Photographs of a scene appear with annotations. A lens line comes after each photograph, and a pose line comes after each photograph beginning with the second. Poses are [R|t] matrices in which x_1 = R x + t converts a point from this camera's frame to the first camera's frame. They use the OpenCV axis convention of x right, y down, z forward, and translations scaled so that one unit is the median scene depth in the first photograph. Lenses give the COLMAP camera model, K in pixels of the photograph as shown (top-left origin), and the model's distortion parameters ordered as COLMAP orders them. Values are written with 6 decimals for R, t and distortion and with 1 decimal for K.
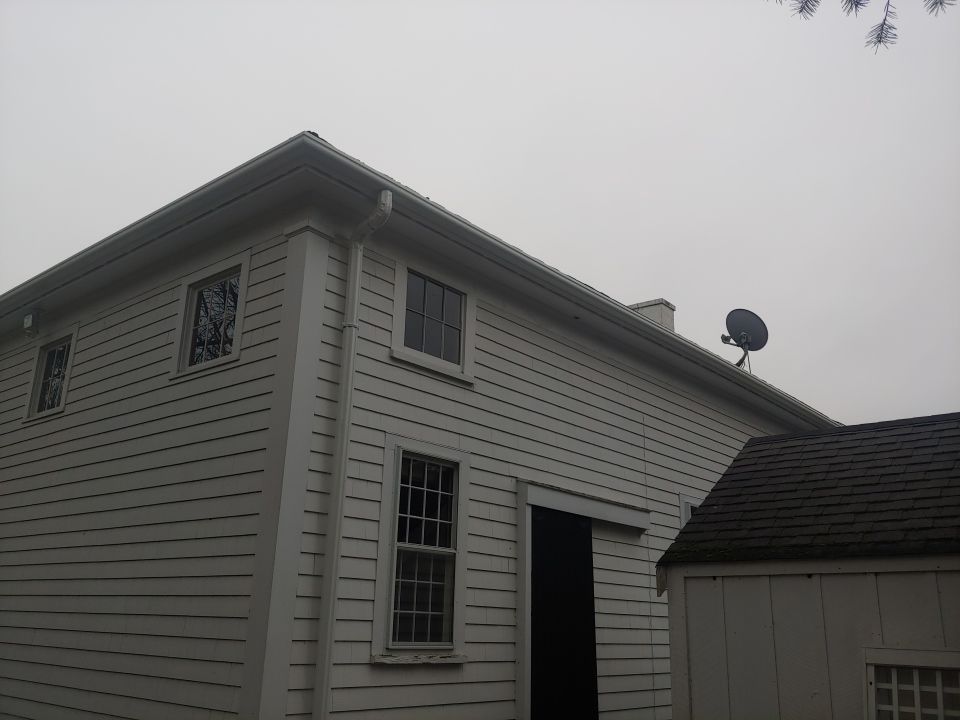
lens RADIAL K [[842.7, 0, 483.5], [0, 842.7, 354.4], [0, 0, 1]] dist [0.106624, -0.223761]
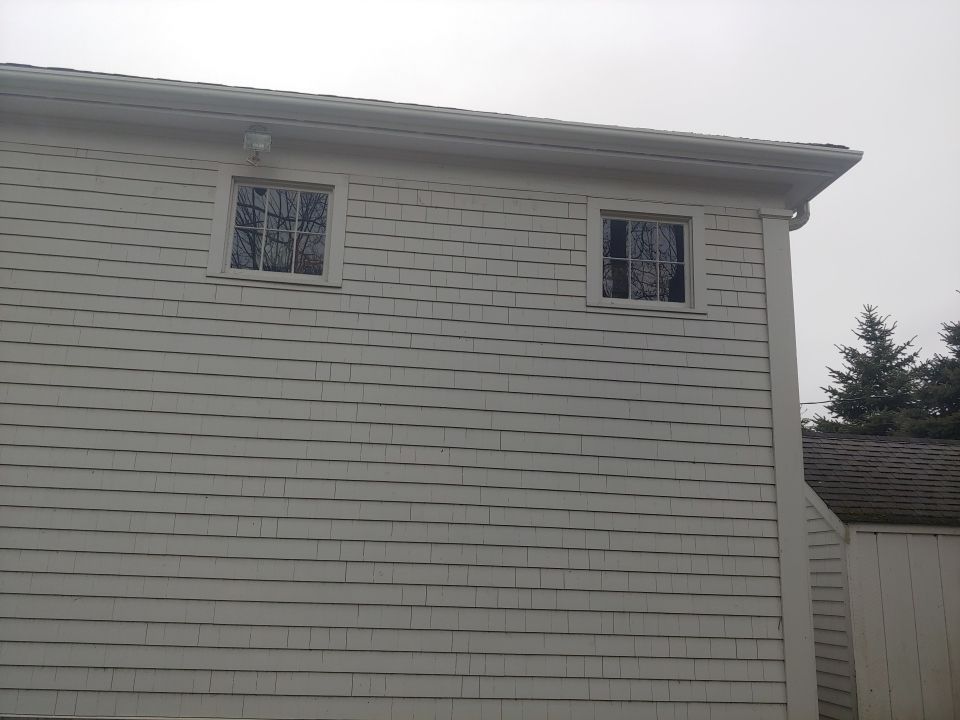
lens RADIAL K [[842.7, 0, 483.5], [0, 842.7, 354.4], [0, 0, 1]] dist [0.106624, -0.223761]
pose [[0.667770, 0.181494, 0.721902, -1.232933], [-0.242165, 0.970032, -0.019870, 0.143514], [-0.703874, -0.161551, 0.691710, 0.468483]]
